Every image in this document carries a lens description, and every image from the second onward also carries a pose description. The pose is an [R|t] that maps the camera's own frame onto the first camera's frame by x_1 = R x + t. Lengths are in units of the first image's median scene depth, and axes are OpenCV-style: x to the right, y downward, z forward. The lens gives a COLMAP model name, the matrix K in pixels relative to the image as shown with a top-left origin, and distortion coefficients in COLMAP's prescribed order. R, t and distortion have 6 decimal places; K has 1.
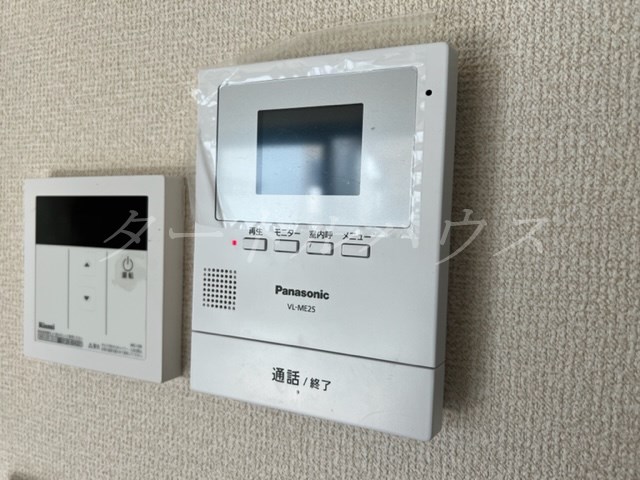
lens RADIAL K [[483.1, 0, 321.7], [0, 483.1, 241.1], [0, 0, 1]] dist [-0.007863, -0.003437]
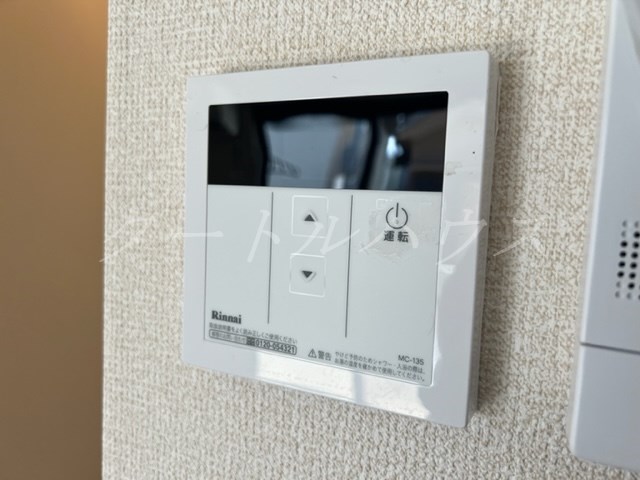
lens RADIAL K [[483.1, 0, 318.2], [0, 483.1, 239.5], [0, 0, 1]] dist [-0.007863, -0.003437]
pose [[0.998691, 0.018230, -0.047799, -0.422490], [-0.015904, 0.998692, 0.048586, 0.044054], [0.048622, -0.047762, 0.997675, 0.388774]]
